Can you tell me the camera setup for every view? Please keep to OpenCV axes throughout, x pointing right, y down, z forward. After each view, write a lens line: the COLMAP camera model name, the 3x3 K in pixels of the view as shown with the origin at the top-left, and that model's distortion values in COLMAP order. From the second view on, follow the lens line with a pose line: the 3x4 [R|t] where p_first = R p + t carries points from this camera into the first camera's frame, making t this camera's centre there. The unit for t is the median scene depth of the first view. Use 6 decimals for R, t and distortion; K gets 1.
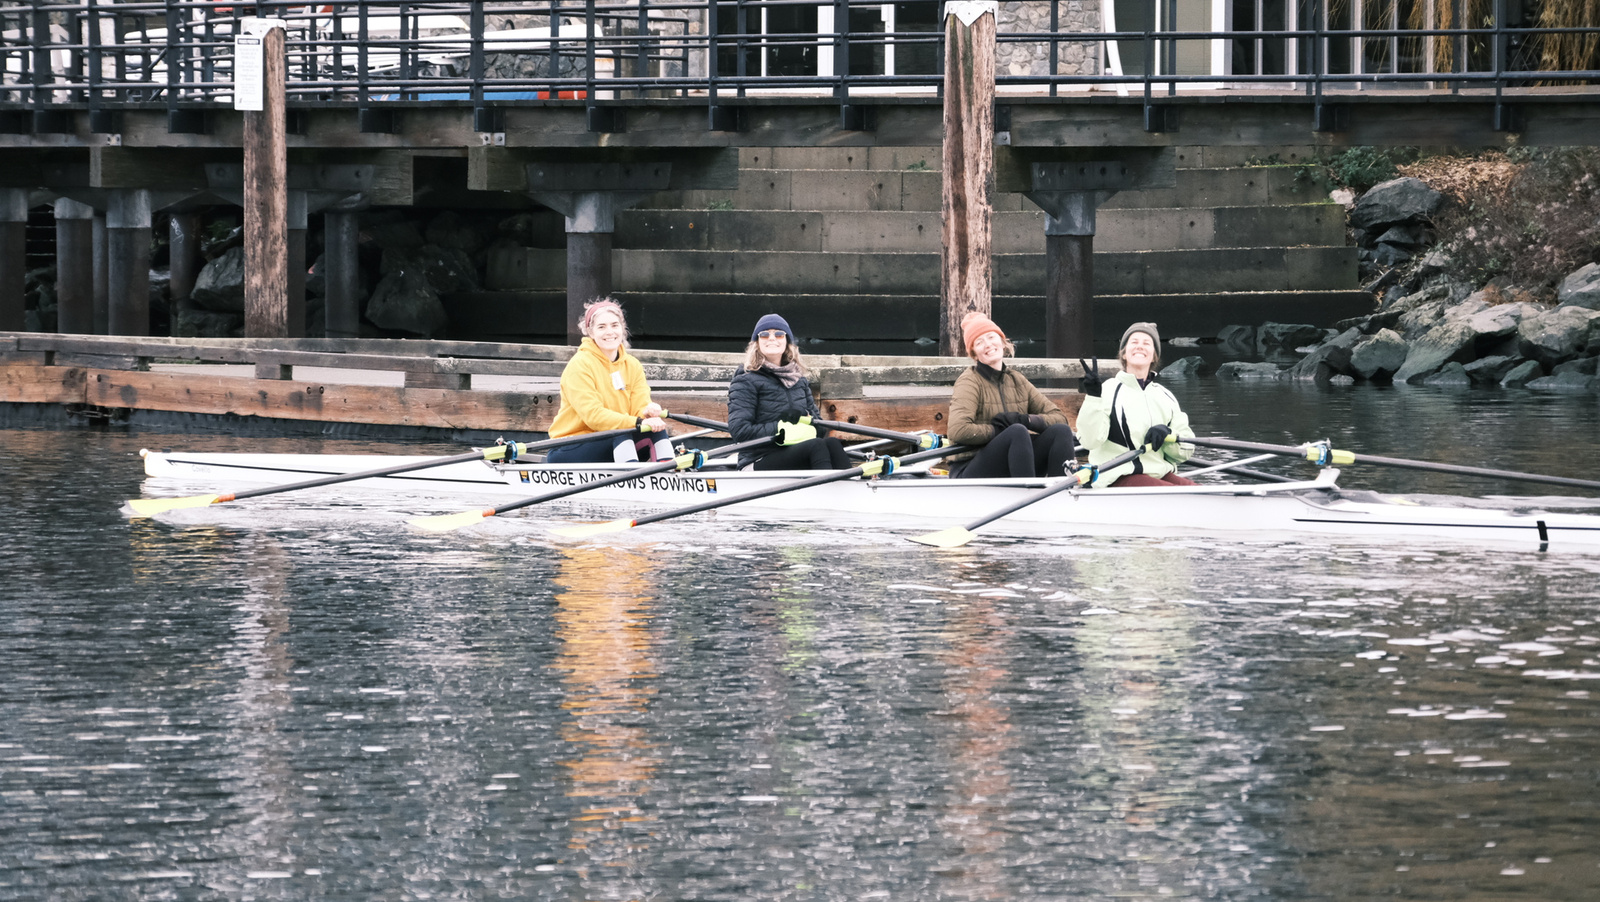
lens RADIAL K [[8884.2, 0, 800.0], [0, 8884.2, 451.0], [0, 0, 1]] dist [0.946614, 19.602497]
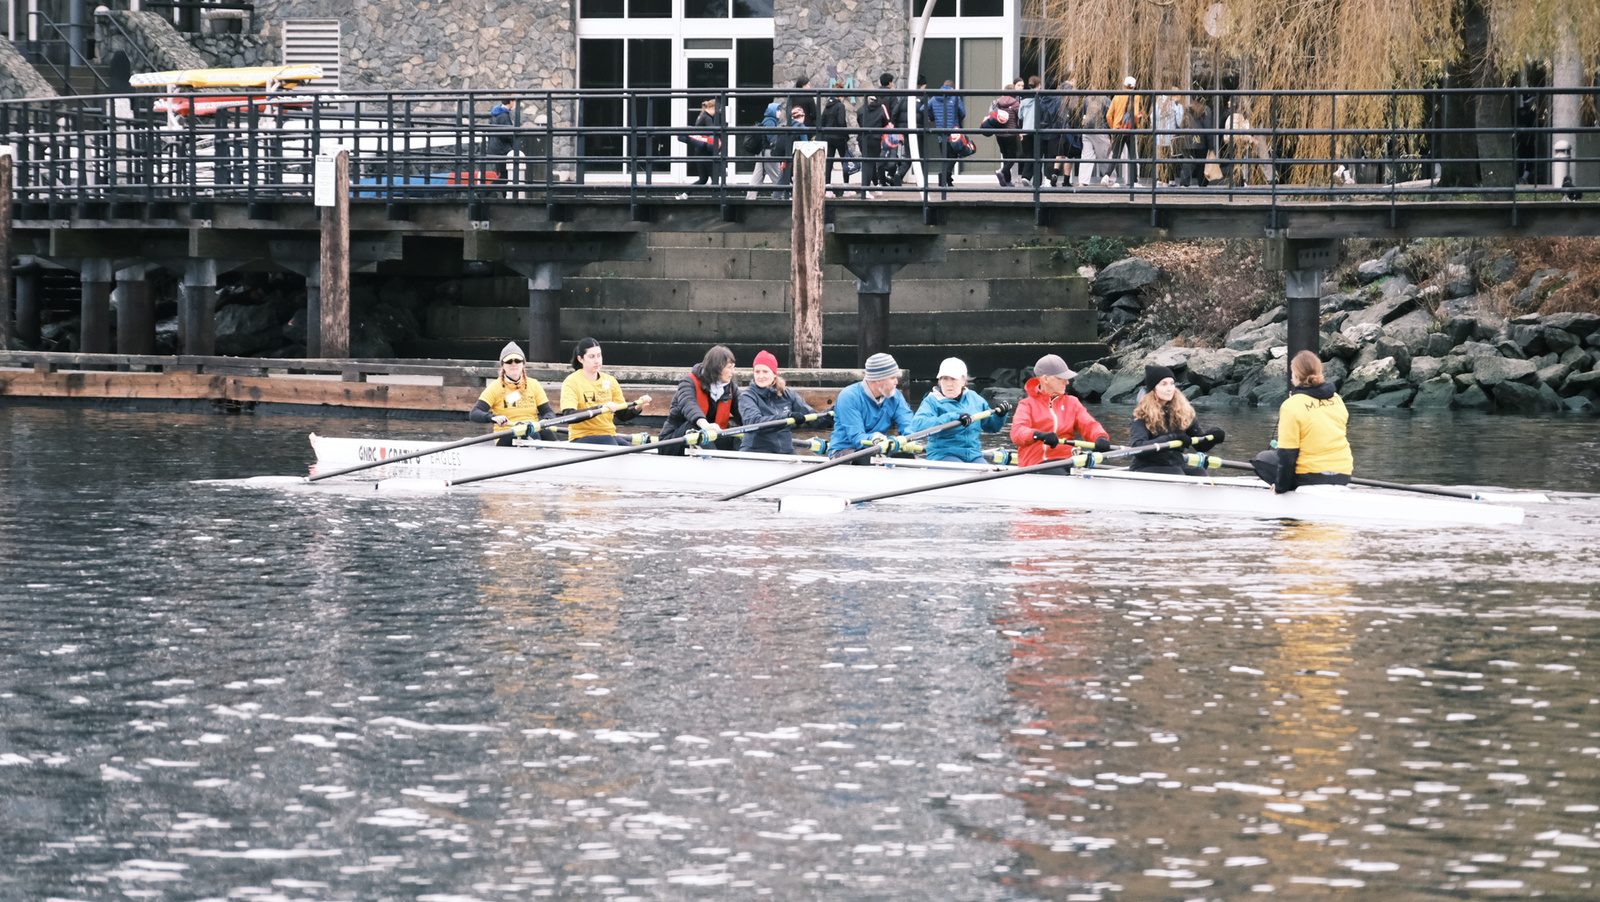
lens RADIAL K [[9510.2, 0, 800.0], [0, 9510.2, 451.0], [0, 0, 1]] dist [0.735160, 31.833658]
pose [[0.999767, 0.007037, 0.020429, -0.014193], [-0.006829, 0.999924, -0.010263, 0.018298], [-0.020499, 0.010121, 0.999739, -0.582492]]
